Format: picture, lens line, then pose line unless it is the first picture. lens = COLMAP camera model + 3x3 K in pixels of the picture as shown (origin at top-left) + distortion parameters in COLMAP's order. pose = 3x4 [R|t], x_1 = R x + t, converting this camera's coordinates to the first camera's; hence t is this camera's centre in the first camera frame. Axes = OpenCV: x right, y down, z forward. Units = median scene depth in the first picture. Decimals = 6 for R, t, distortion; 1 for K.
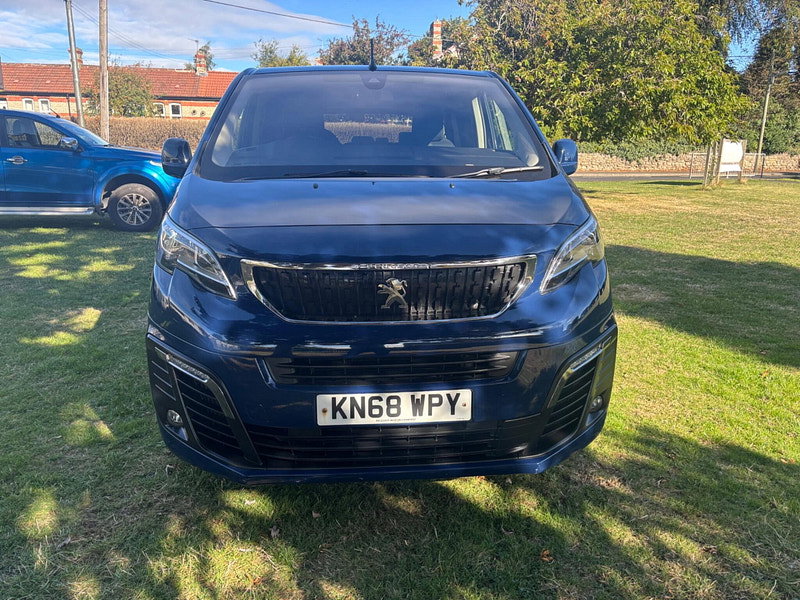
lens RADIAL K [[607.7, 0, 400.2], [0, 607.7, 295.1], [0, 0, 1]] dist [0.067389, -0.073952]
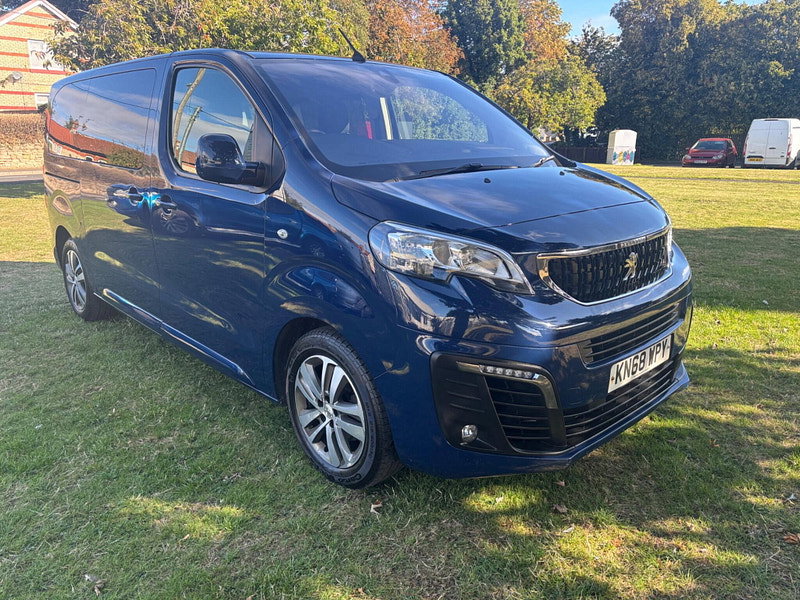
lens RADIAL K [[607.7, 0, 400.2], [0, 607.7, 295.1], [0, 0, 1]] dist [0.067389, -0.073952]
pose [[0.781078, -0.175278, 0.599328, -1.056119], [0.166468, 0.983510, 0.070684, -0.103863], [-0.601835, 0.044559, 0.797376, 0.331588]]
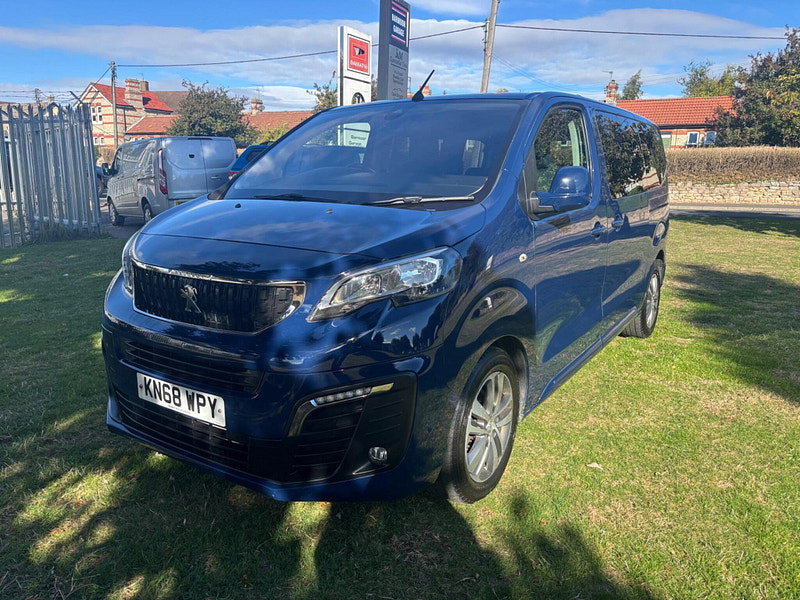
lens RADIAL K [[607.7, 0, 400.2], [0, 607.7, 295.1], [0, 0, 1]] dist [0.067389, -0.073952]
pose [[0.779847, 0.129695, -0.612387, 0.991080], [-0.156772, 0.987589, 0.009517, -0.081752], [0.606021, 0.088583, 0.790501, 0.326718]]
